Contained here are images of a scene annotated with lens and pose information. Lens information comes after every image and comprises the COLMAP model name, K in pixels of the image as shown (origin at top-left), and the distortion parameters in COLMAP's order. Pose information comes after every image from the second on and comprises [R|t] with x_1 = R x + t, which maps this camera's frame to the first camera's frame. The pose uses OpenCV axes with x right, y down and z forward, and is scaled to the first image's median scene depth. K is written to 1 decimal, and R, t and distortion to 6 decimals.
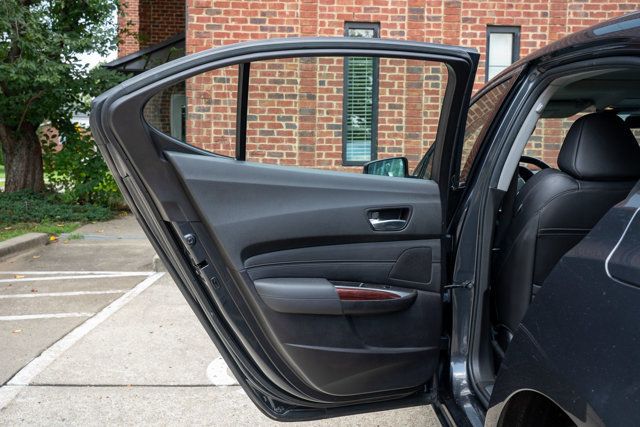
lens RADIAL K [[609.6, 0, 322.1], [0, 609.6, 214.4], [0, 0, 1]] dist [0.000746, 0.000000]
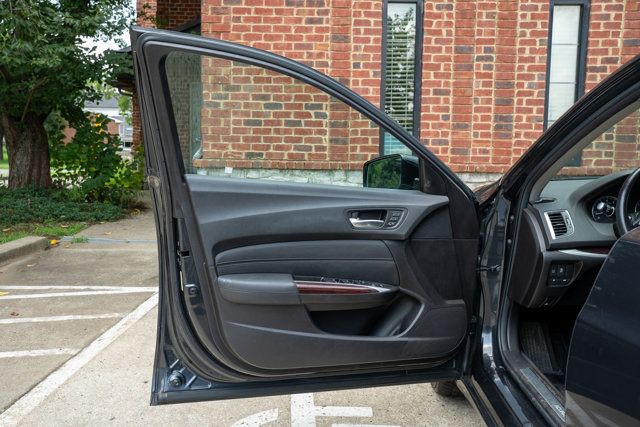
lens RADIAL K [[626.1, 0, 323.1], [0, 626.1, 215.3], [0, 0, 1]] dist [0.015461, 0.000000]
pose [[0.999204, 0.003258, -0.039750, -0.011692], [-0.002725, 0.999906, 0.013470, -0.013970], [0.039790, -0.013351, 0.999119, 0.102800]]
